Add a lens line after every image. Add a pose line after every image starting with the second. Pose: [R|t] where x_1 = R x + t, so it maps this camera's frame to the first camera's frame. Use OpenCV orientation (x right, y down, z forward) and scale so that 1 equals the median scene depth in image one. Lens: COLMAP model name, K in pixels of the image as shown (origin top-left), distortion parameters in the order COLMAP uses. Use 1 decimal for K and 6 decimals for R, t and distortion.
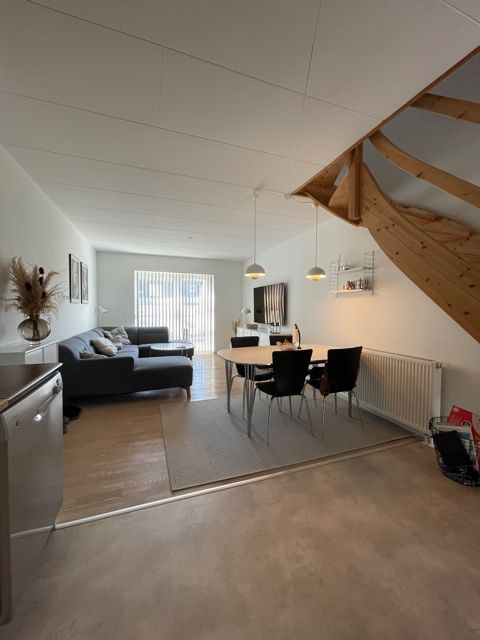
lens RADIAL K [[258.7, 0, 240.9], [0, 258.7, 317.4], [0, 0, 1]] dist [-0.000895, -0.000217]
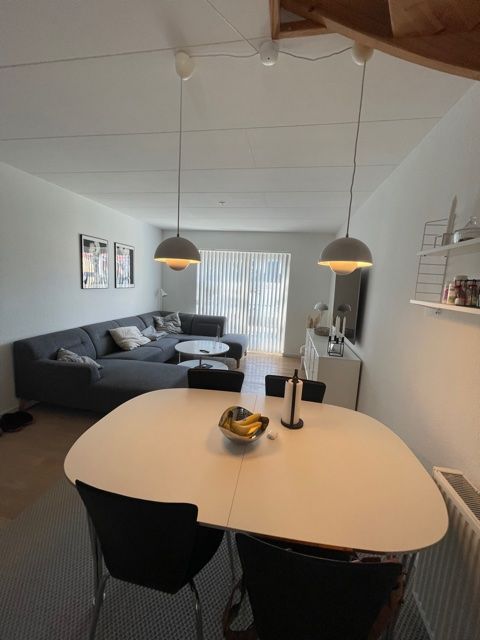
lens RADIAL K [[258.7, 0, 240.7], [0, 258.7, 319.8], [0, 0, 1]] dist [-0.000895, -0.000217]
pose [[0.863621, 0.112851, -0.491349, 0.177955], [-0.064601, 0.991361, 0.114146, -0.055392], [0.499986, -0.066837, 0.863451, 0.296742]]
